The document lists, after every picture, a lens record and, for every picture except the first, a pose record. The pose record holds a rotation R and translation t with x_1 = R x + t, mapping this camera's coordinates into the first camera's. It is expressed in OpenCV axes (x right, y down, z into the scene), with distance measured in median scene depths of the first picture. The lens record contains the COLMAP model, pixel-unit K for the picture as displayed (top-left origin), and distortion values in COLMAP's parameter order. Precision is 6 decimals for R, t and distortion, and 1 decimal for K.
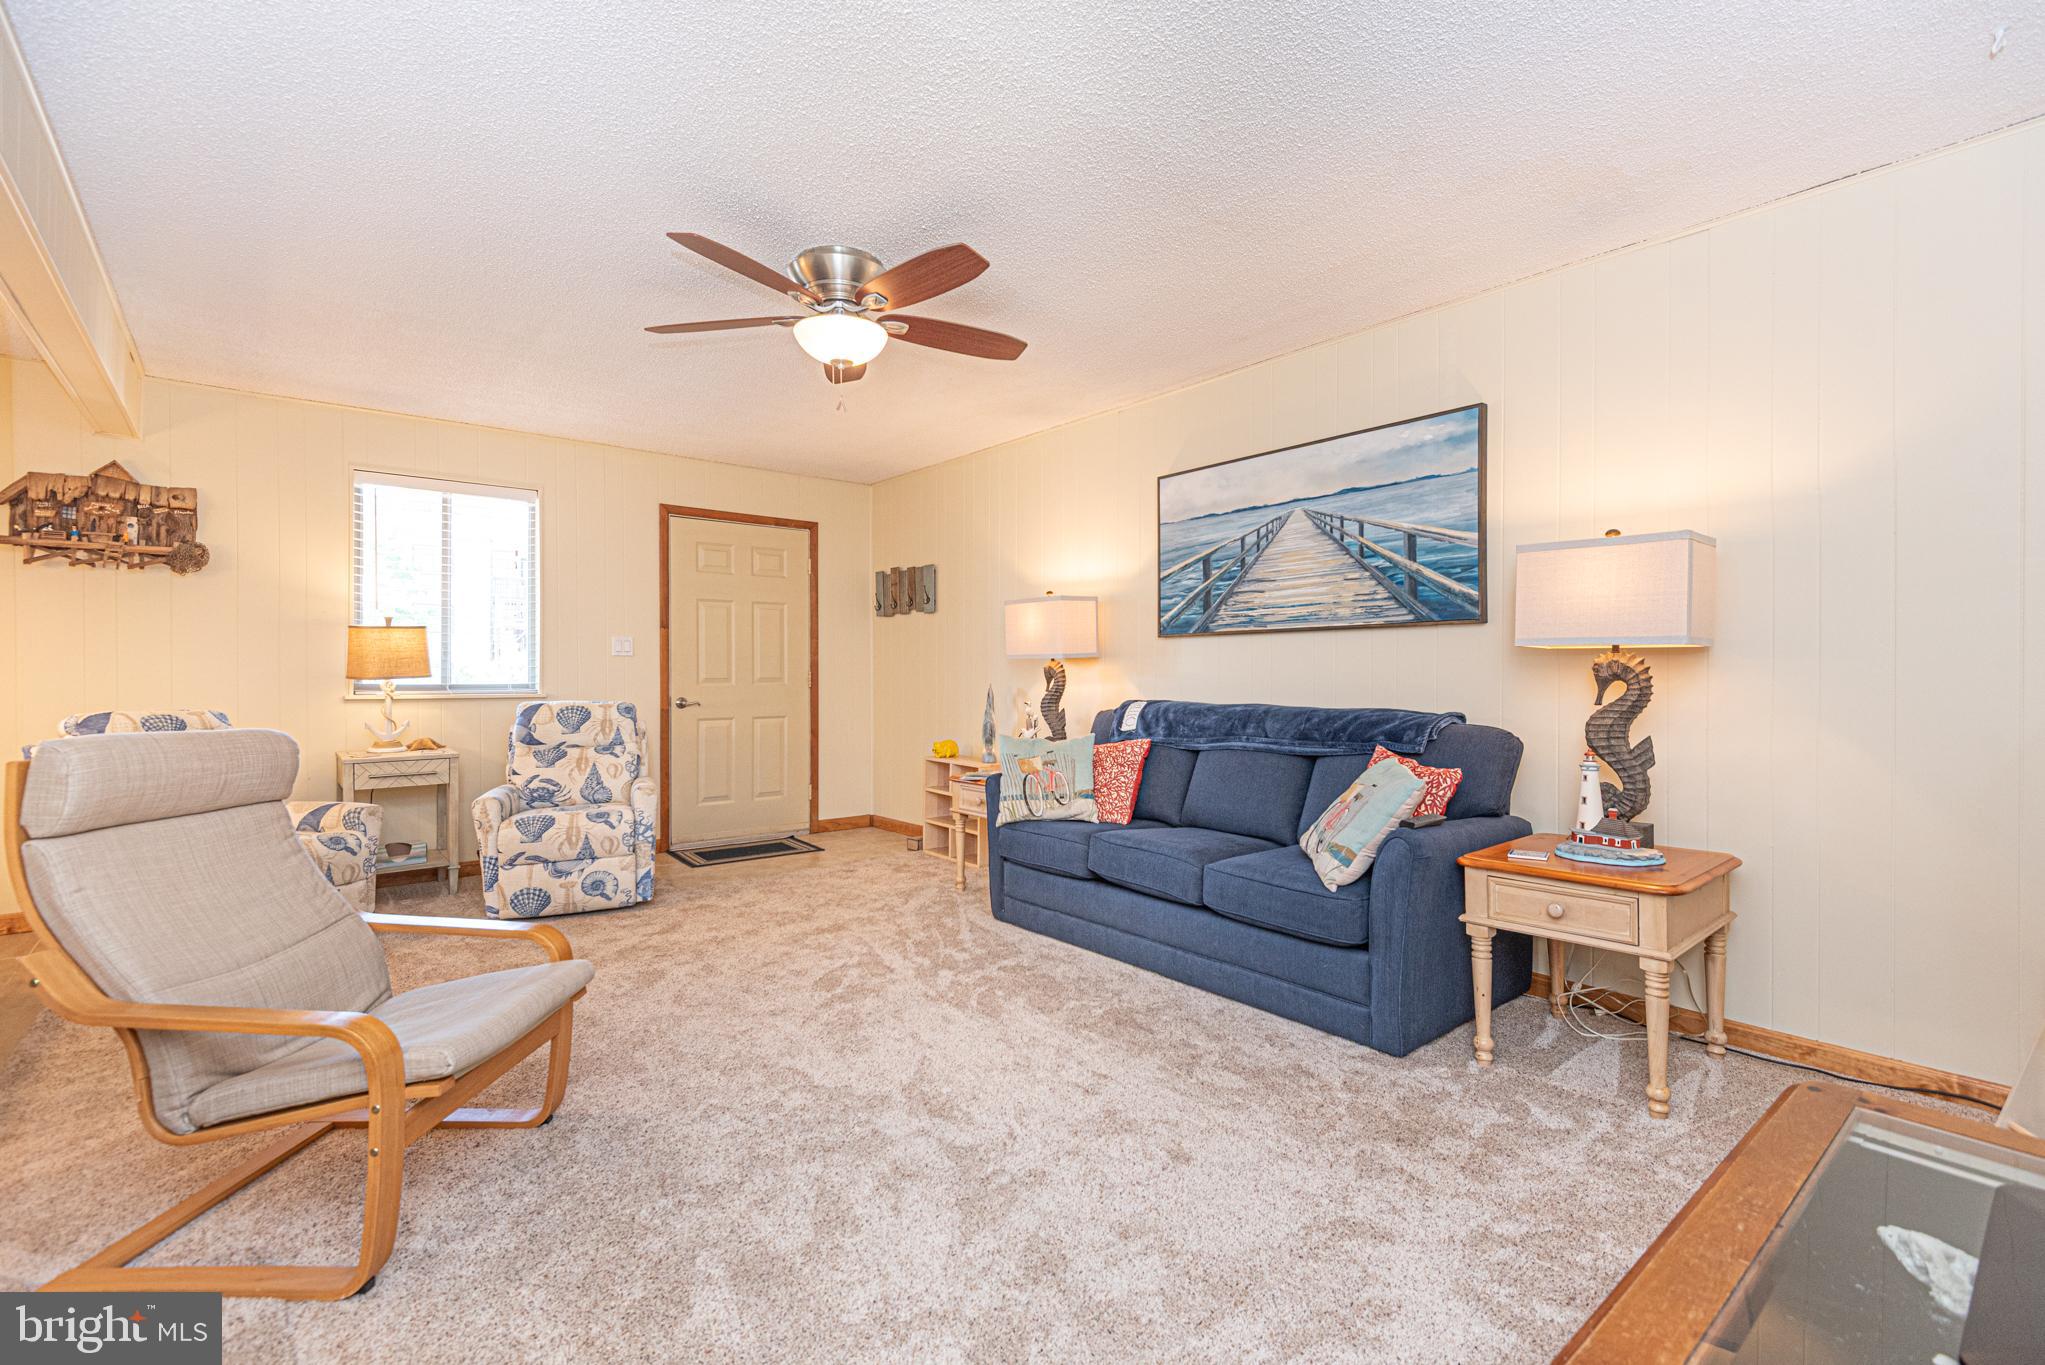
lens RADIAL K [[927.9, 0, 1029.3], [0, 927.9, 681.4], [0, 0, 1]] dist [0.043430, -0.024573]
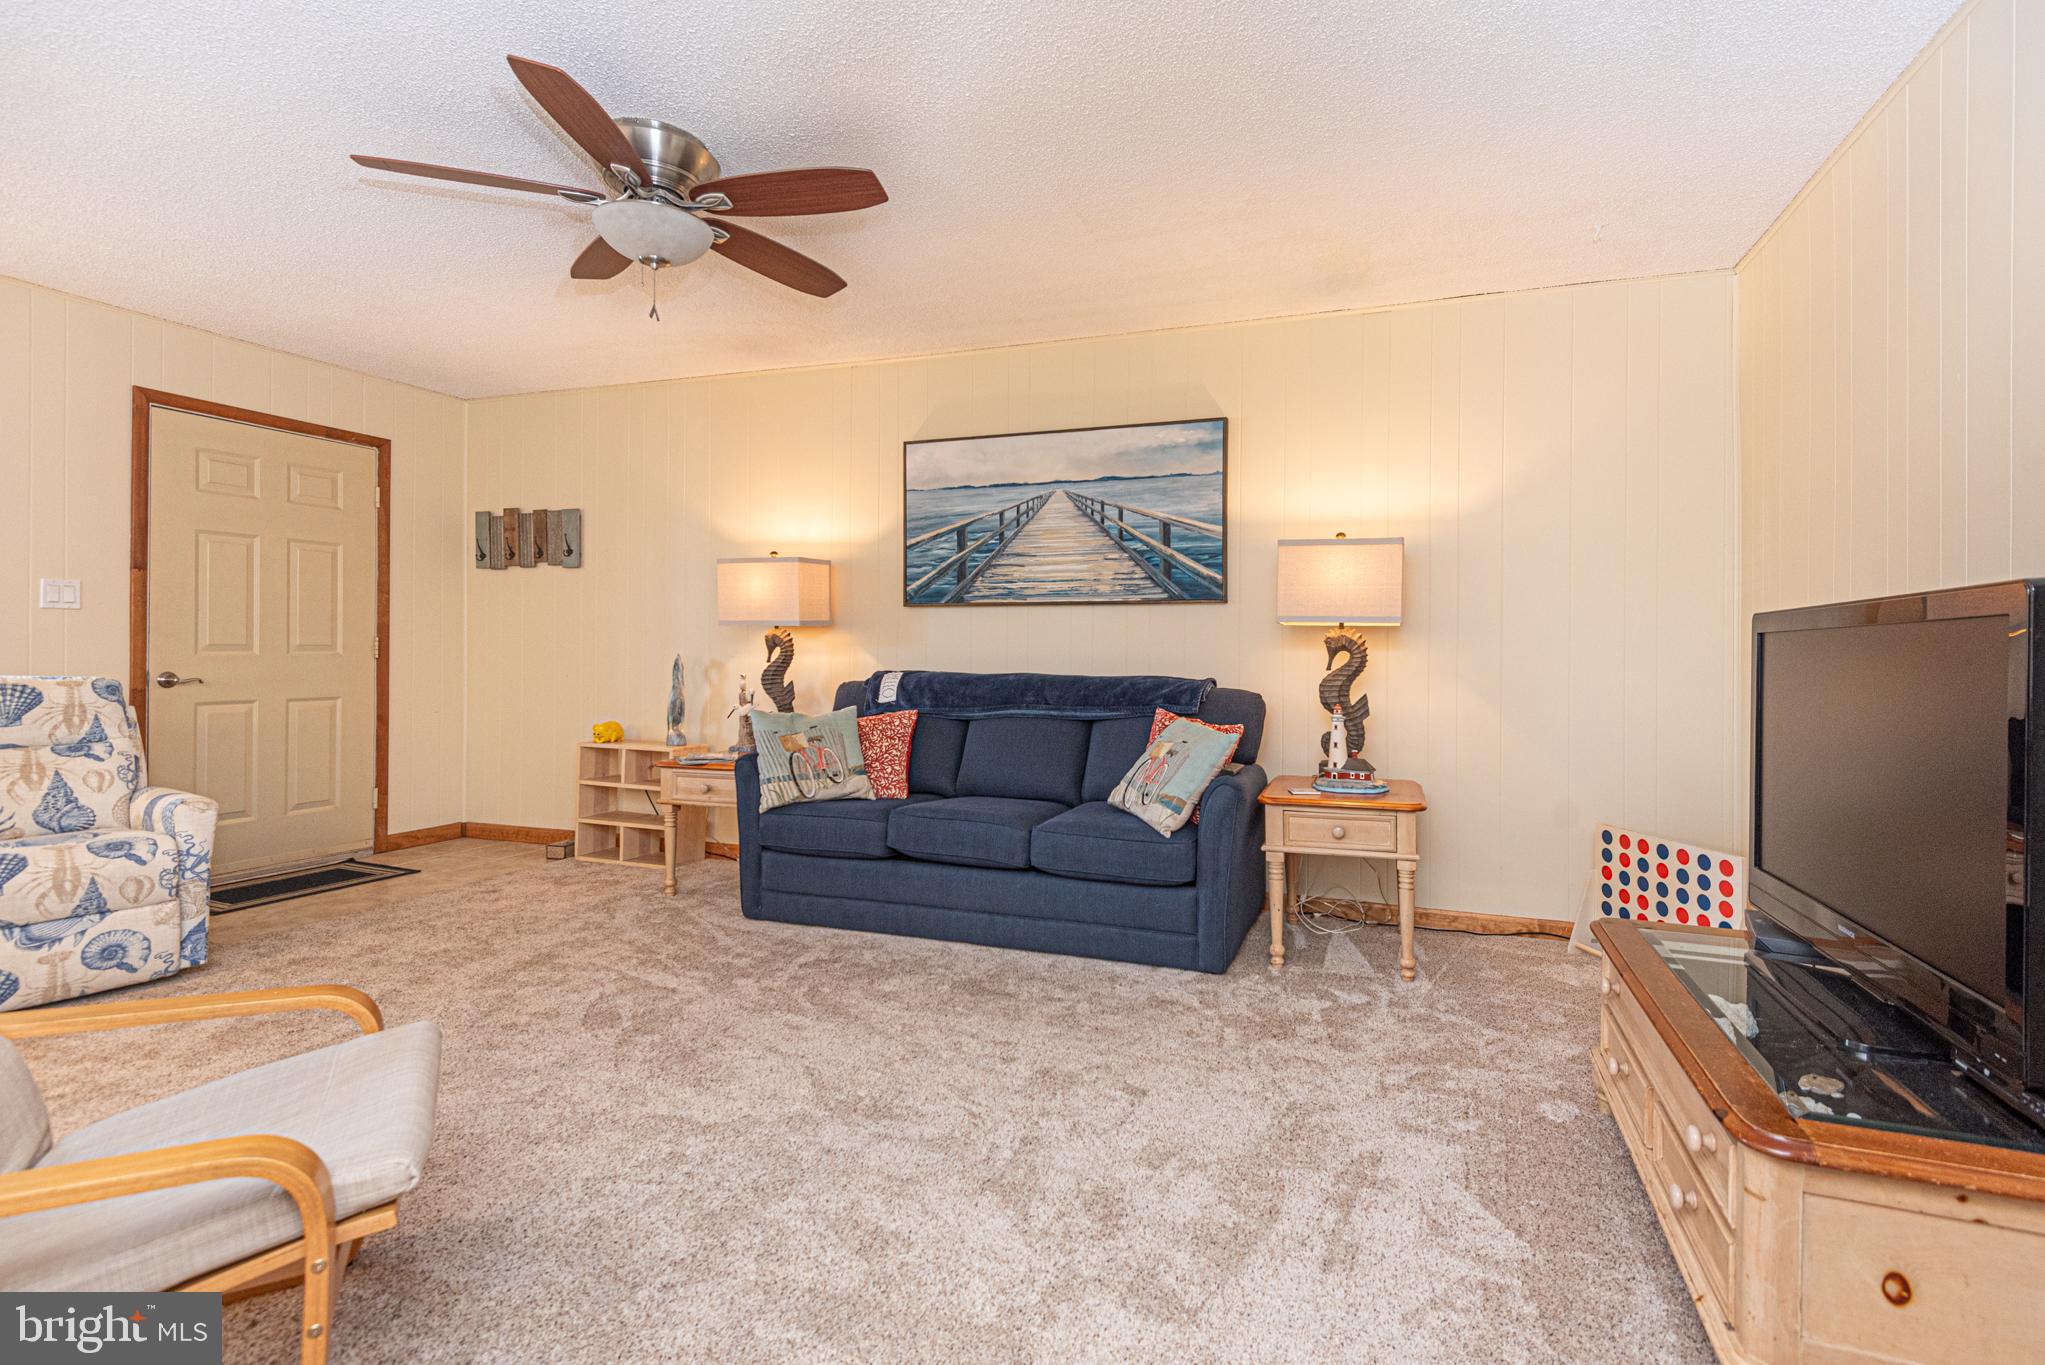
lens RADIAL K [[952.3, 0, 1099.8], [0, 952.3, 651.1], [0, 0, 1]] dist [0.042640, -0.020001]
pose [[0.851599, 0.007549, 0.524139, -0.264989], [-0.003613, 0.999957, -0.008531, 0.009080], [-0.524181, 0.005371, 0.851590, 0.052651]]
